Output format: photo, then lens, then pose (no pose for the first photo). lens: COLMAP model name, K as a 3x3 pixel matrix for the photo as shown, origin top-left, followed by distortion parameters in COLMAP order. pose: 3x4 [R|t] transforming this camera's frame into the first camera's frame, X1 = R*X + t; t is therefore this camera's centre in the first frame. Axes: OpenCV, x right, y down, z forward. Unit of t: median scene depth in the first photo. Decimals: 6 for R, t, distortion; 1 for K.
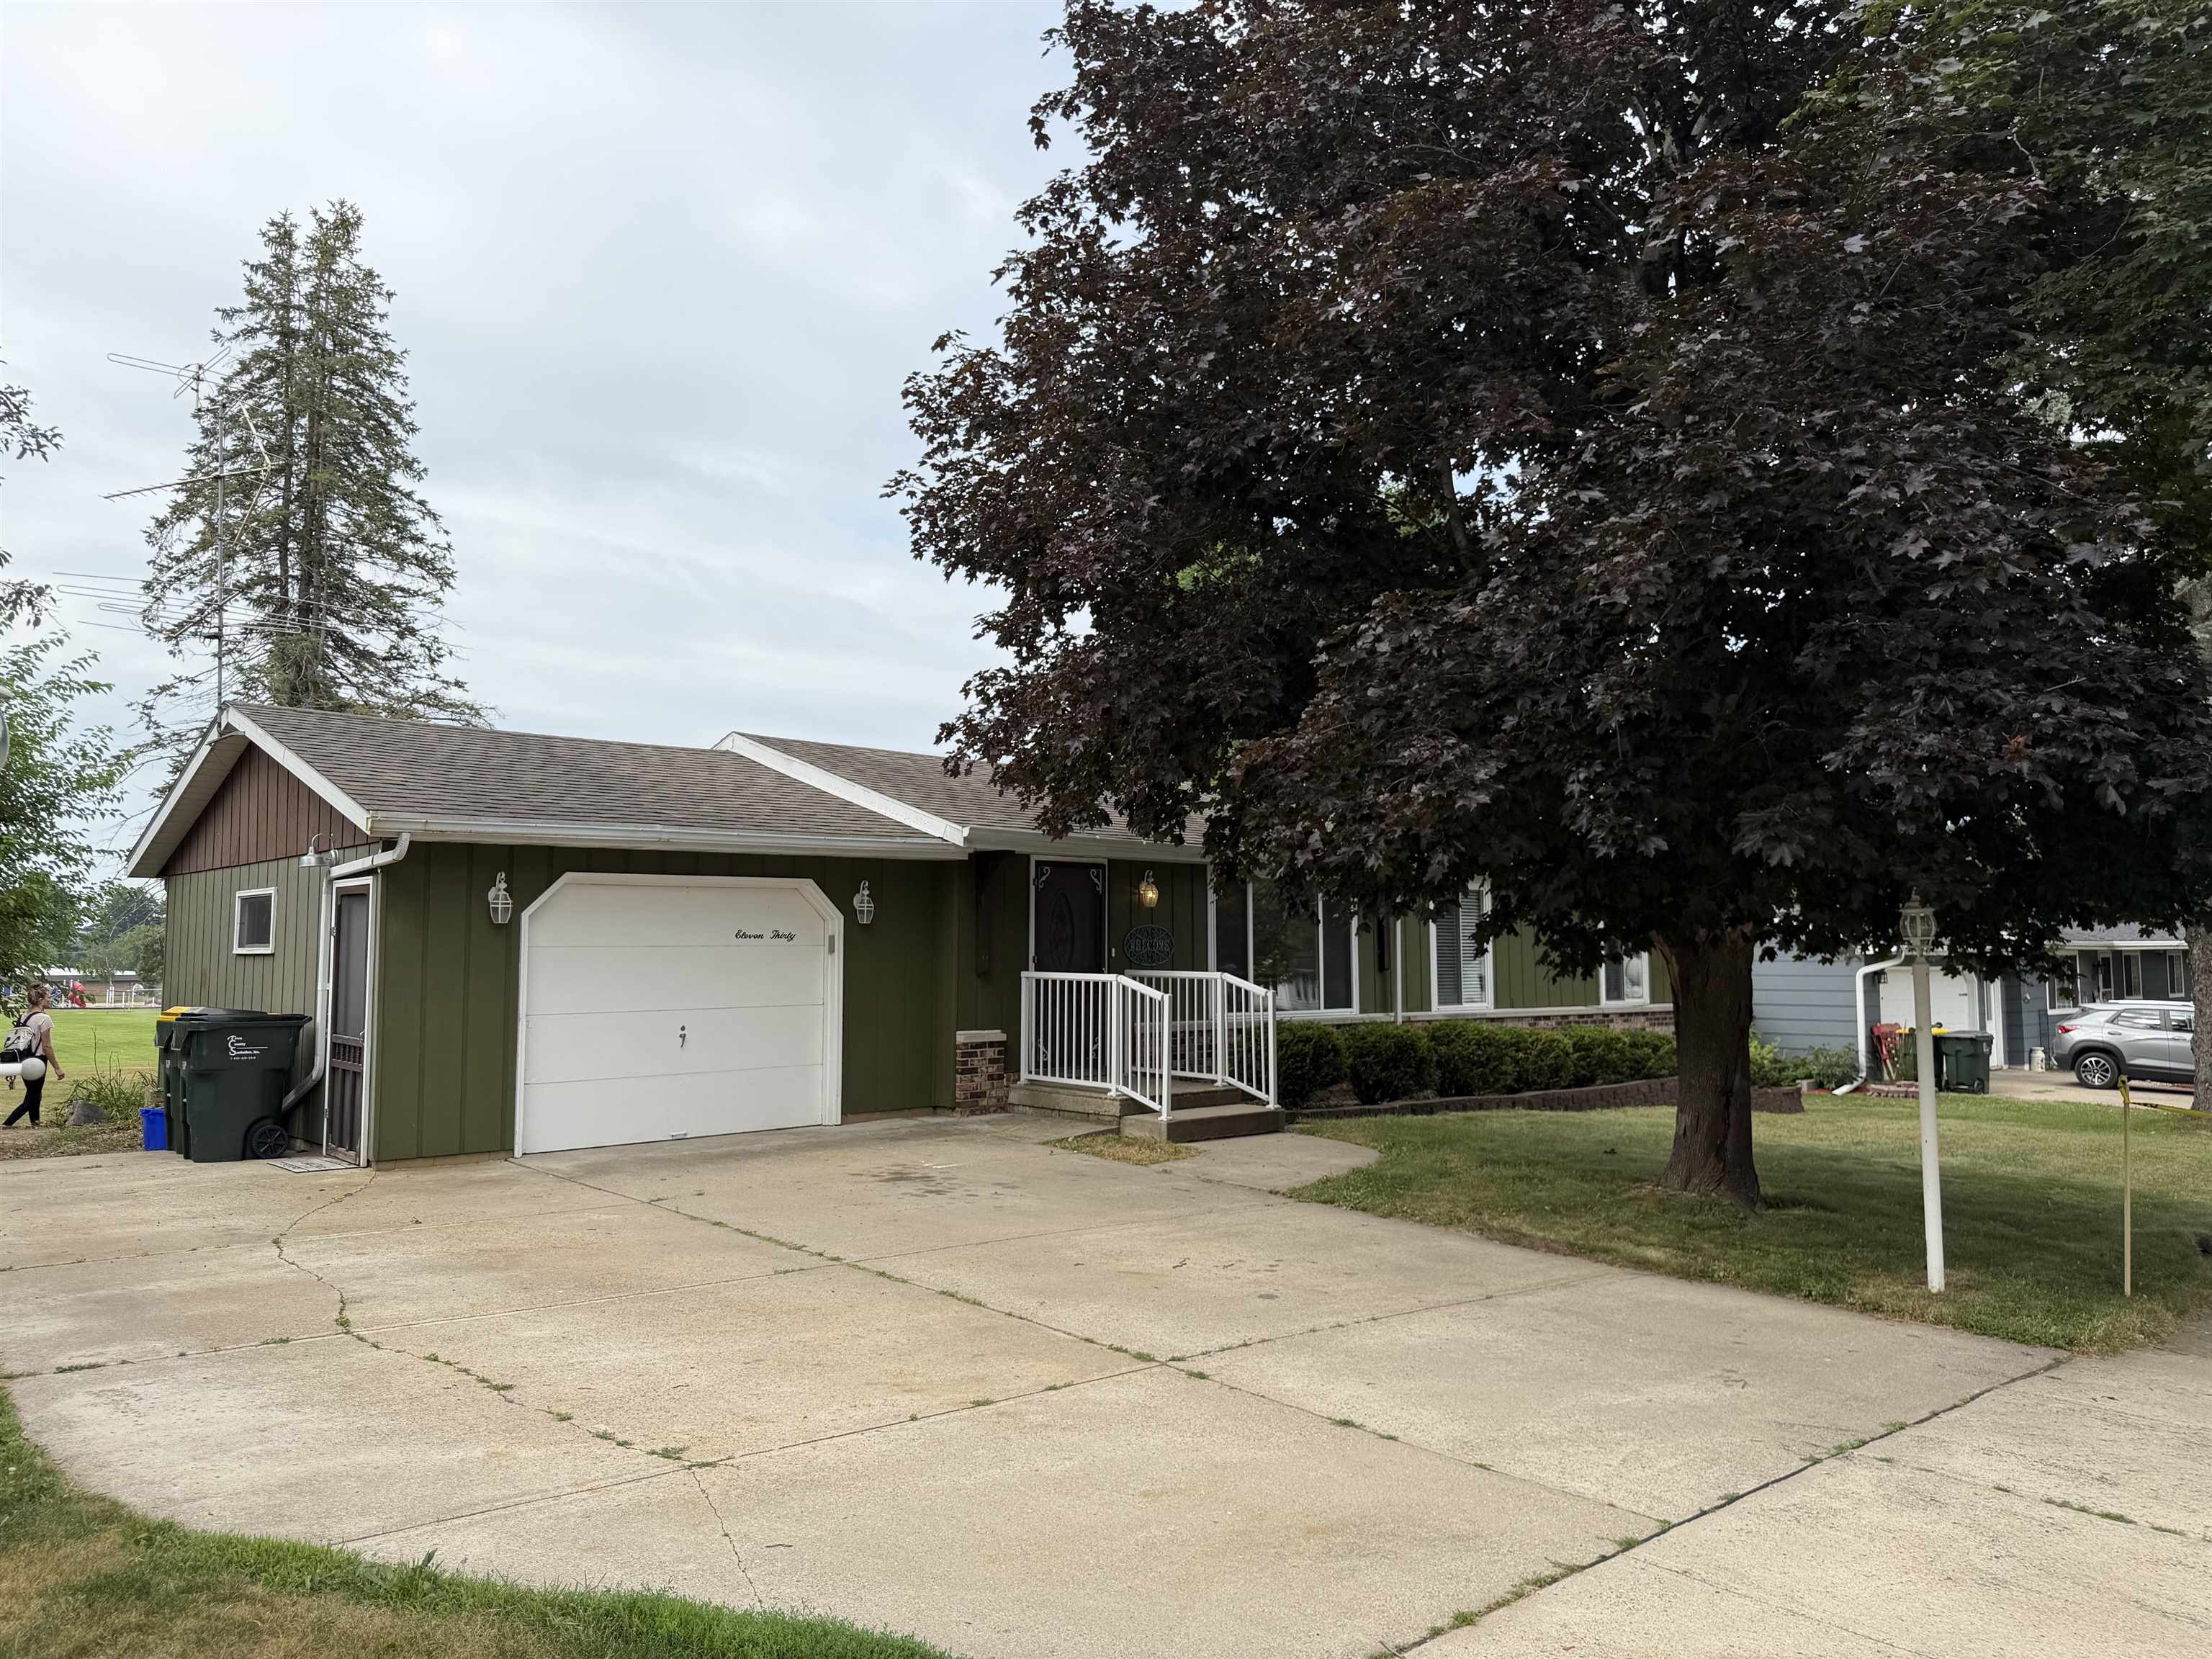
lens RADIAL K [[1528.4, 0, 1103.5], [0, 1528.4, 816.5], [0, 0, 1]] dist [0.135317, -0.124318]
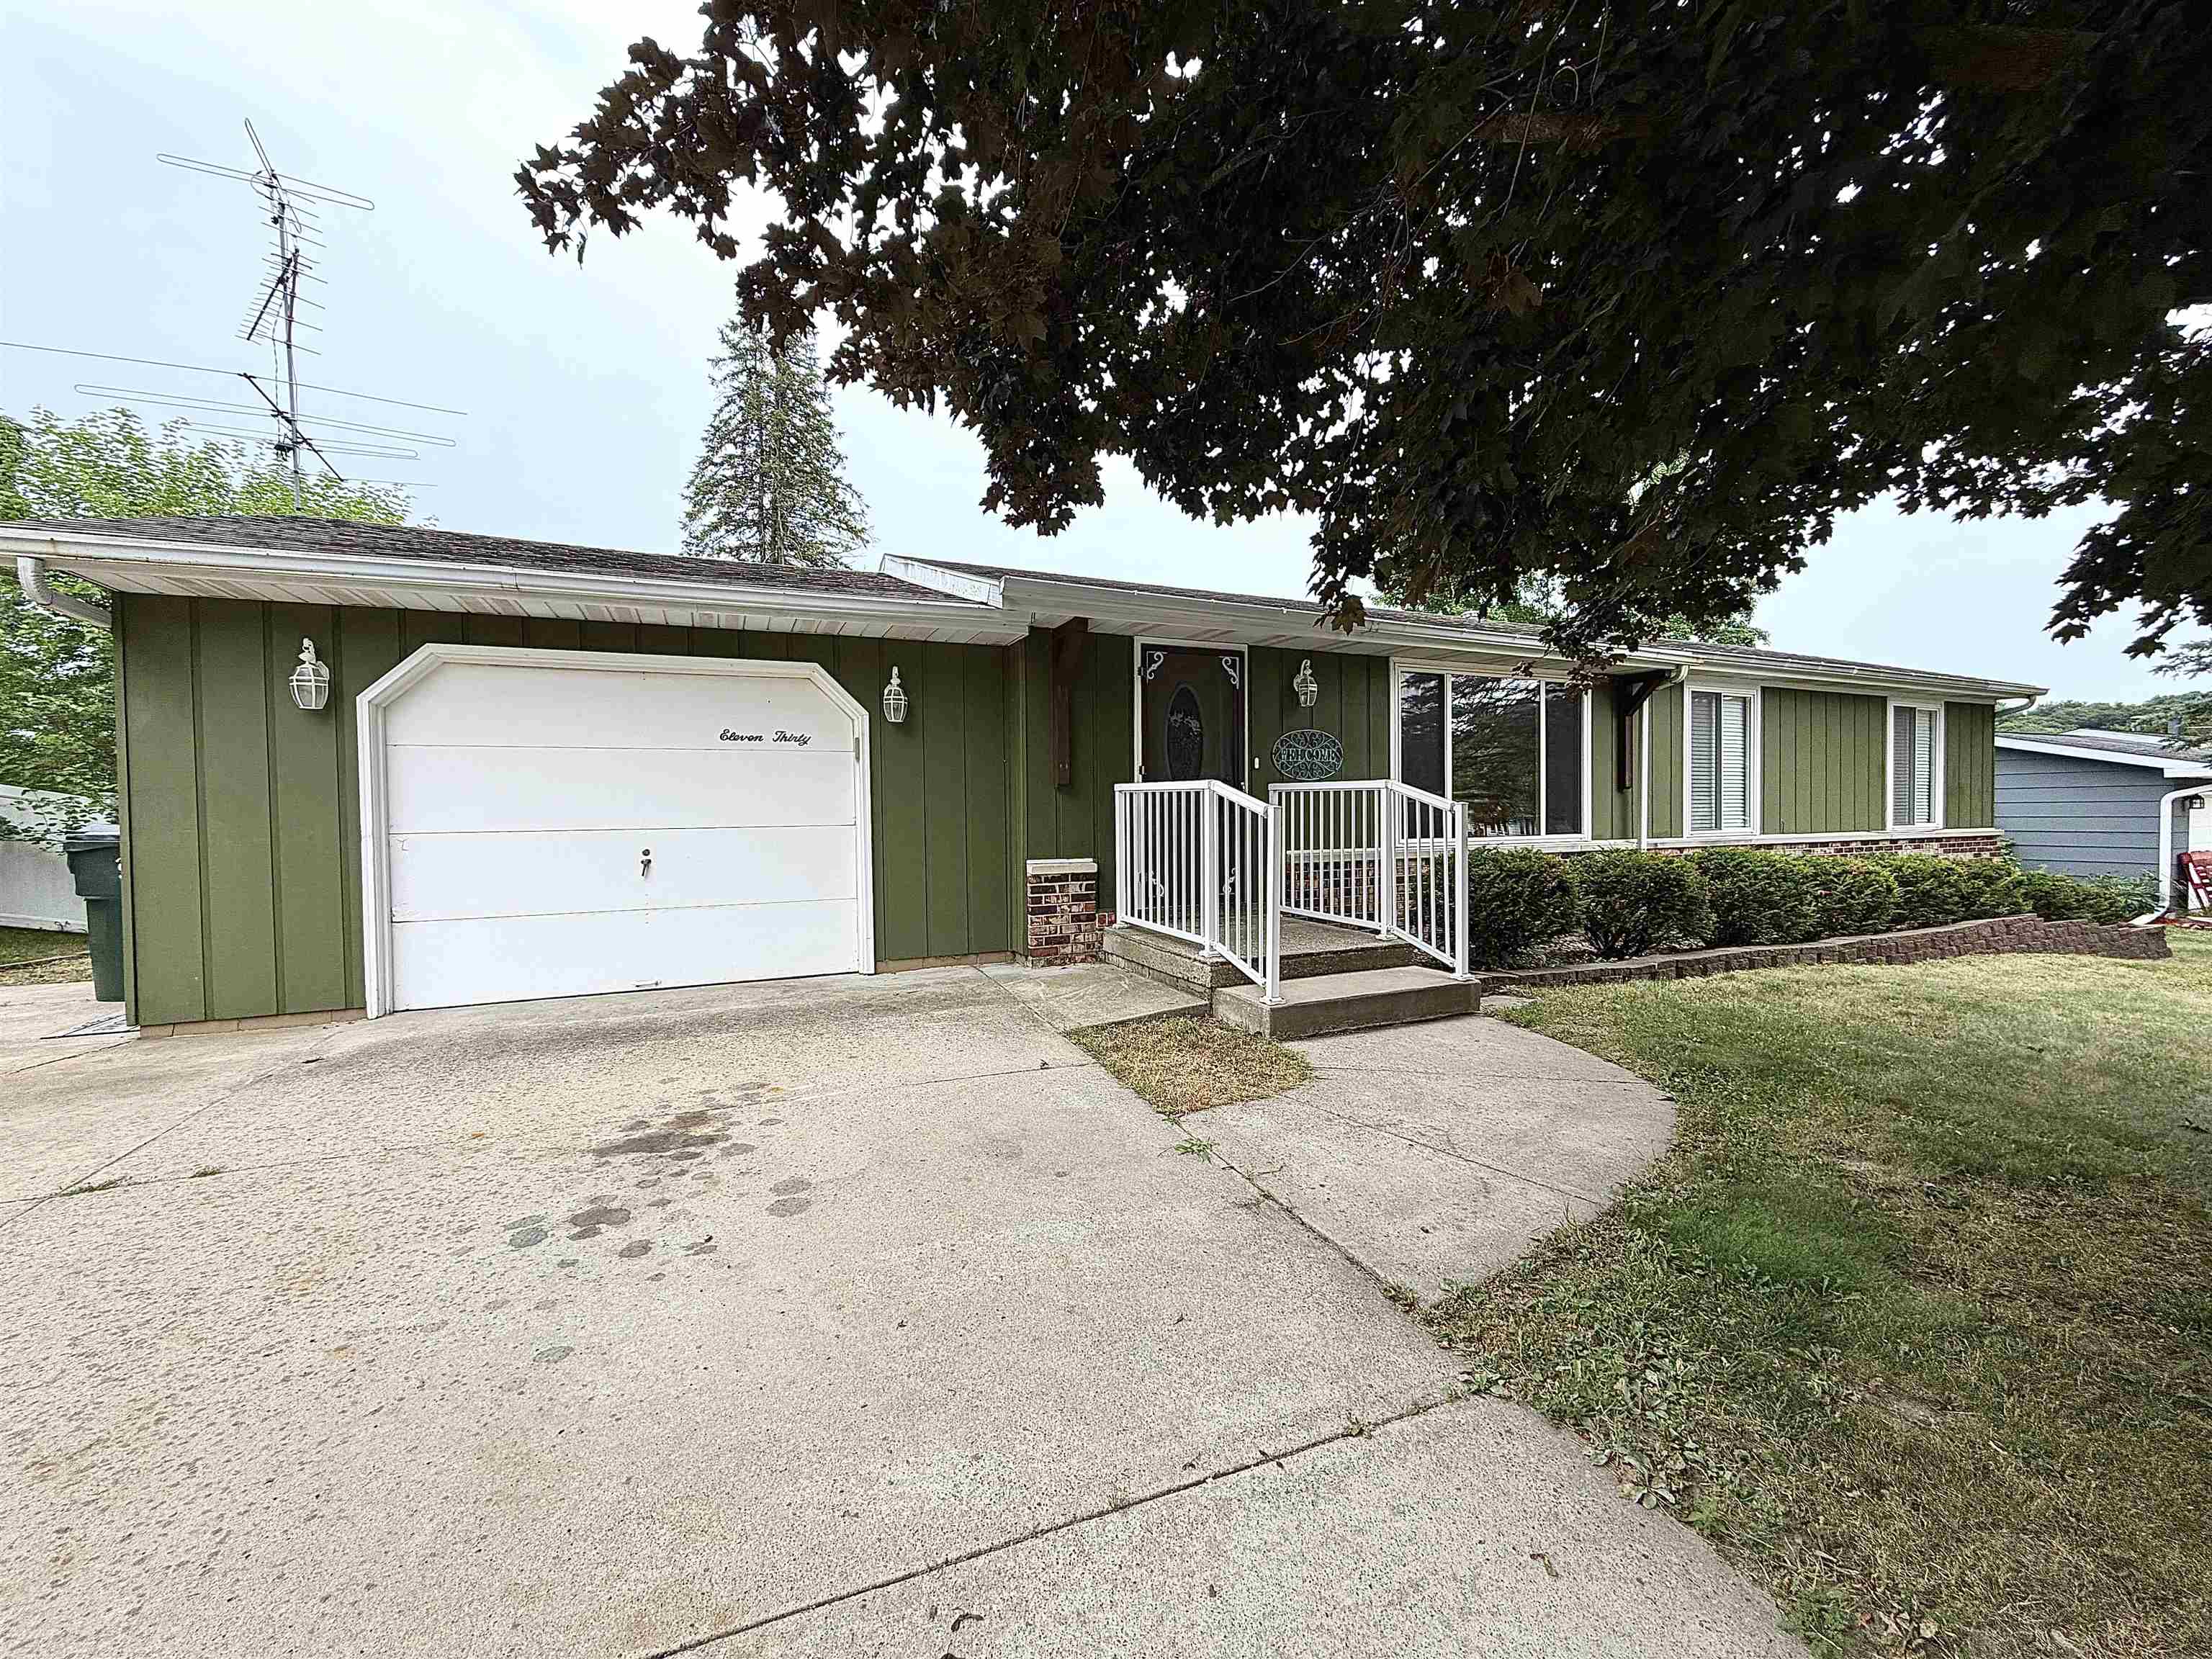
lens RADIAL K [[884.1, 0, 1103.9], [0, 884.1, 826.8], [0, 0, 1]] dist [0.000434, -0.000492]
pose [[0.950687, -0.003944, -0.310128, 0.079081], [0.037428, 0.994071, 0.102092, 0.077310], [0.307886, -0.108665, 0.945197, 0.577919]]
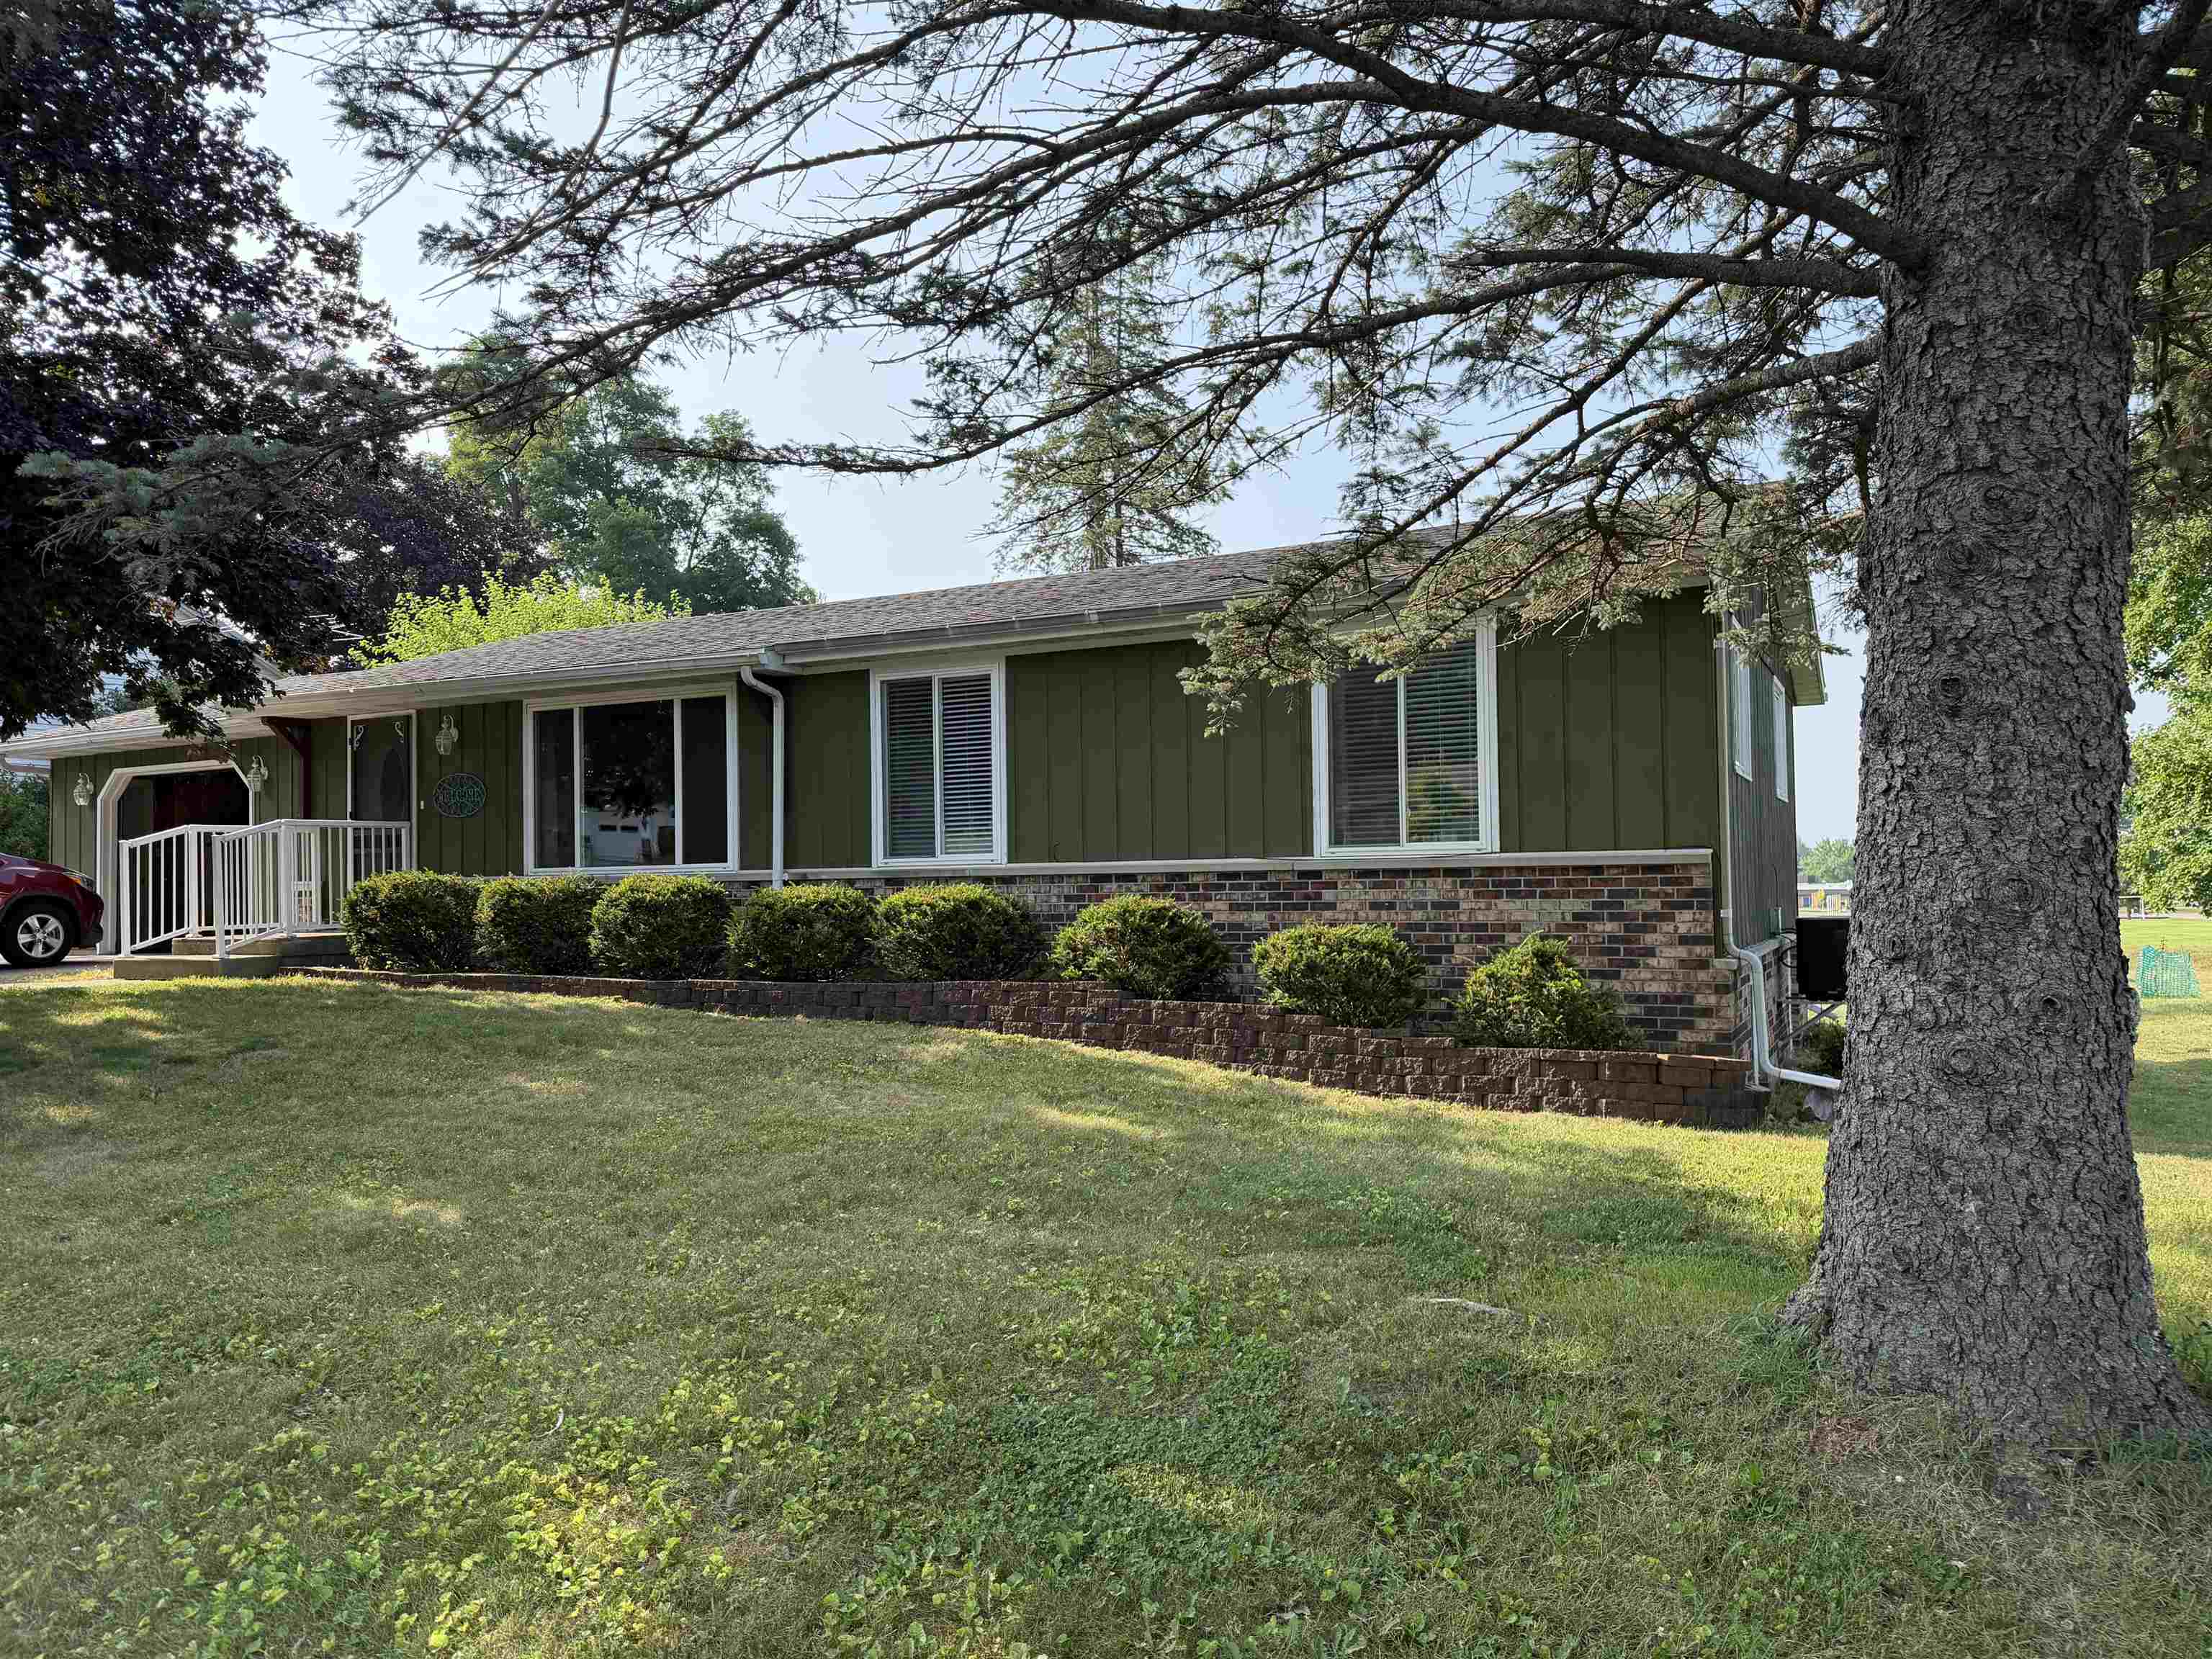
lens RADIAL K [[1528.4, 0, 1103.5], [0, 1528.4, 816.5], [0, 0, 1]] dist [0.135317, -0.124318]
pose [[0.354903, -0.040295, -0.934034, 1.151384], [0.104749, 0.994494, -0.003102, 0.154114], [0.929016, -0.096739, 0.357170, 1.127306]]
